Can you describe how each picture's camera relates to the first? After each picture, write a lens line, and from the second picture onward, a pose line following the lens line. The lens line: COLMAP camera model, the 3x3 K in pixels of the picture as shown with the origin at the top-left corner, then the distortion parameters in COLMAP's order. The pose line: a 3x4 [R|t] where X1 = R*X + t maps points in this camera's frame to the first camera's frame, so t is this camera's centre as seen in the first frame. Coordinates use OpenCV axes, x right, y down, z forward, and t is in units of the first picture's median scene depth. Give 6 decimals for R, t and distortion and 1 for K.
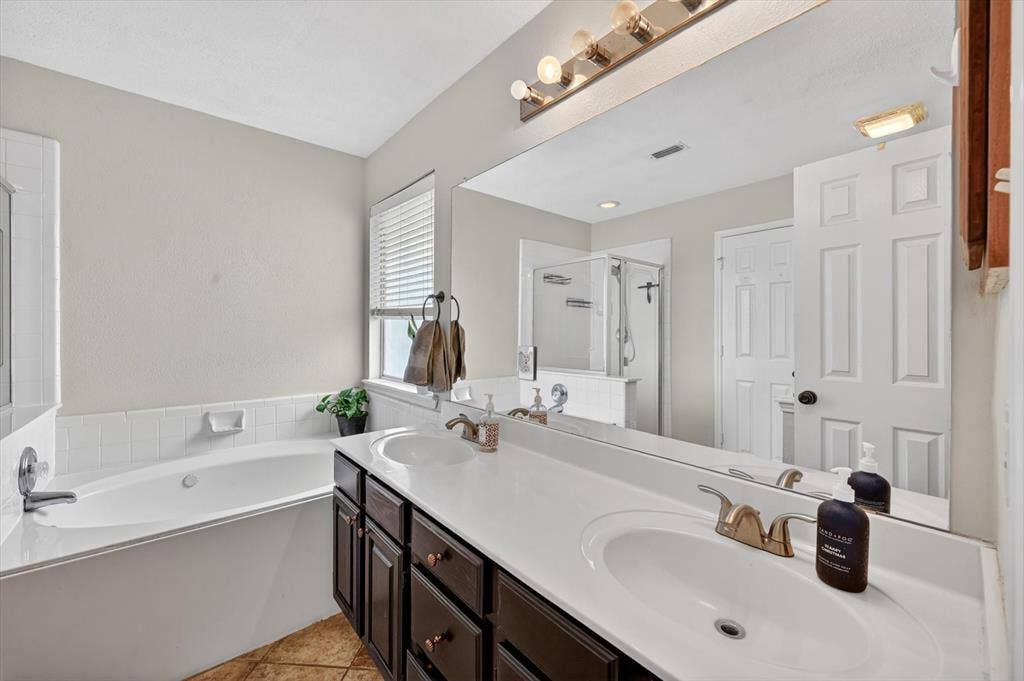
lens RADIAL K [[405.5, 0, 506.8], [0, 405.5, 334.8], [0, 0, 1]] dist [0.000639, 0.000169]
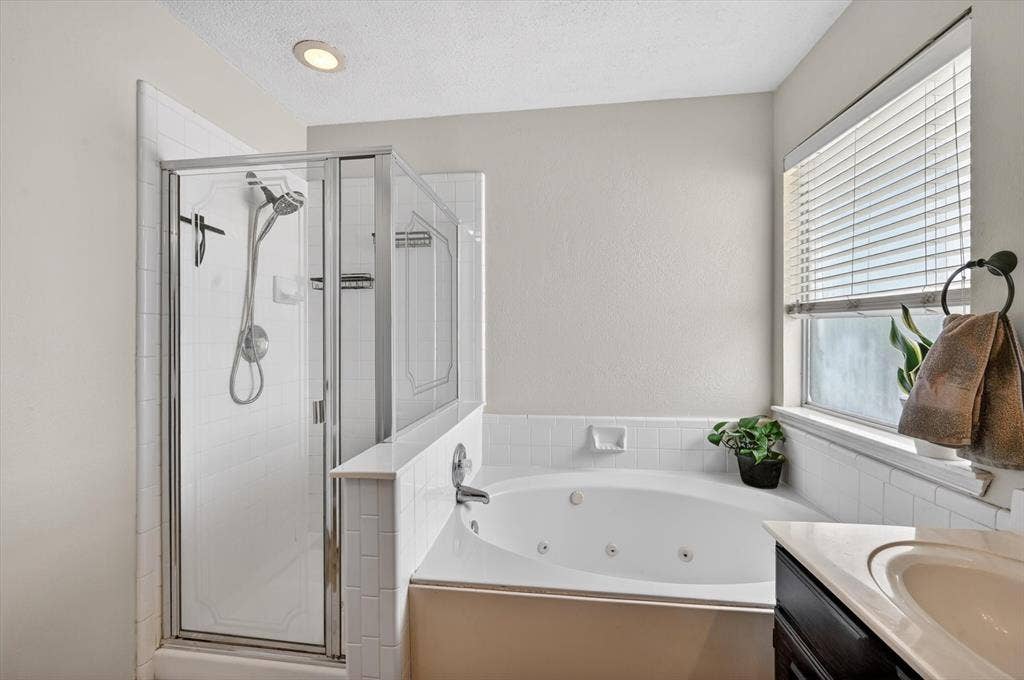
lens RADIAL K [[405.5, 0, 508.3], [0, 405.5, 338.3], [0, 0, 1]] dist [0.000639, 0.000169]
pose [[0.676109, -0.003541, -0.736793, -0.187127], [0.001251, 0.999993, -0.003658, -0.005252], [0.736800, 0.001551, 0.676109, 0.240049]]
